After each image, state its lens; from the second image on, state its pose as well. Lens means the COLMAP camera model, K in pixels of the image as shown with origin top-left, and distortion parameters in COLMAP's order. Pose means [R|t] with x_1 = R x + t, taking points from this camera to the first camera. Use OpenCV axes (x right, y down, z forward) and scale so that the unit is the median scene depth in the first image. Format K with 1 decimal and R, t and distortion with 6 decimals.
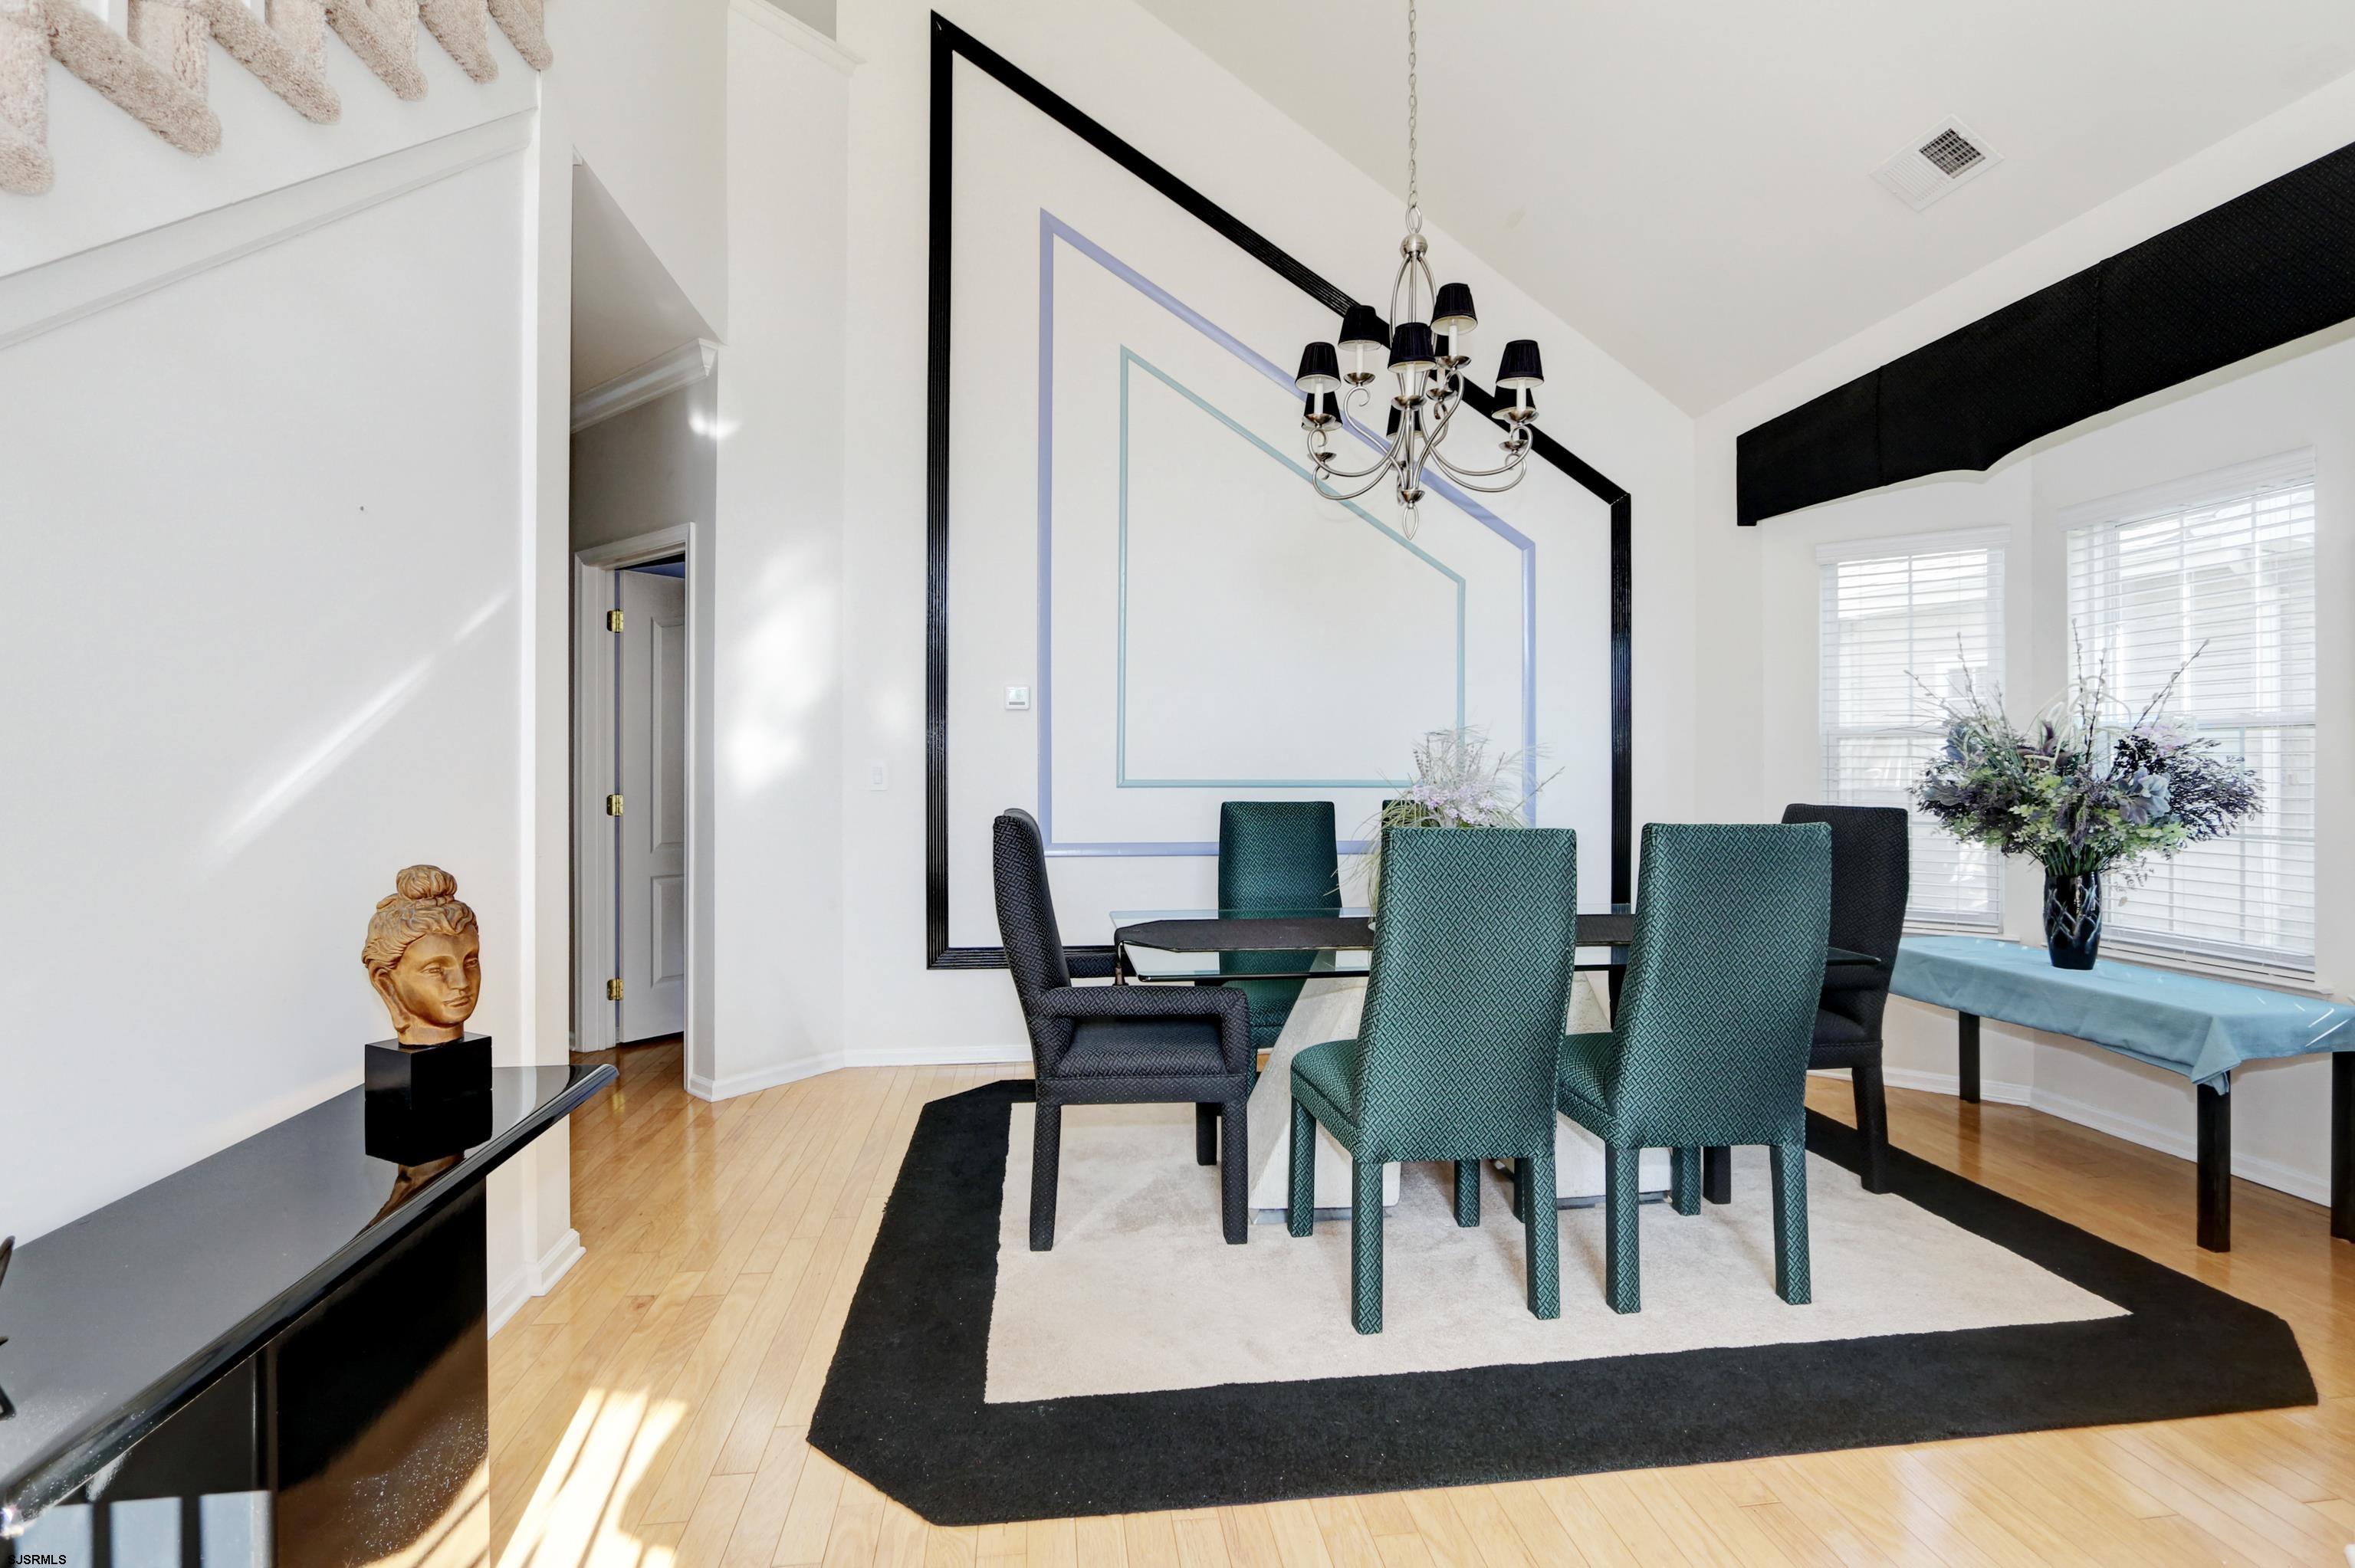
lens RADIAL K [[1077.0, 0, 1179.0], [0, 1077.0, 773.9], [0, 0, 1]] dist [-0.000670, 0.000216]
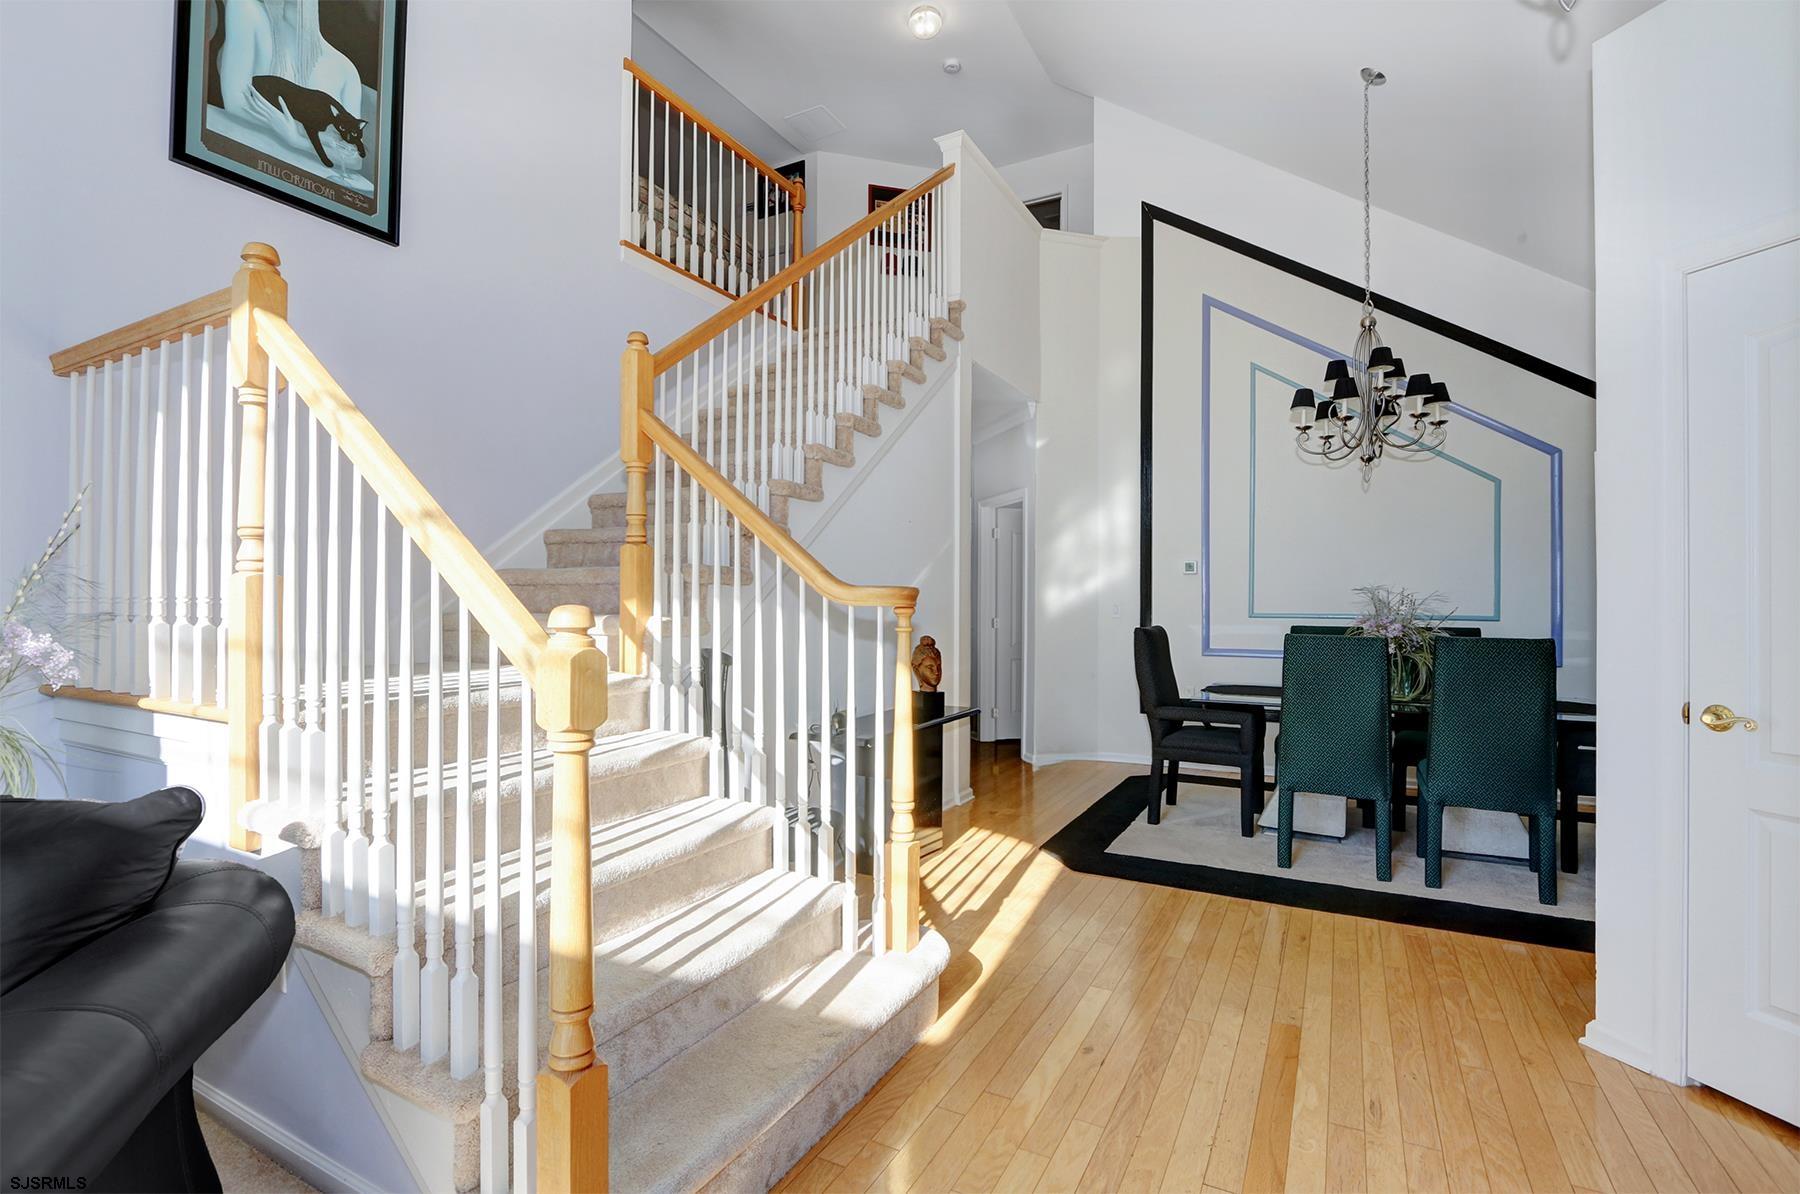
lens RADIAL K [[823.3, 0, 897.5], [0, 823.3, 600.5], [0, 0, 1]] dist [-0.000670, 0.000216]
pose [[0.811351, -0.005508, -0.584533, 0.420825], [-0.001224, 0.999937, -0.011120, 0.001826], [0.584558, 0.009737, 0.811294, -0.660525]]
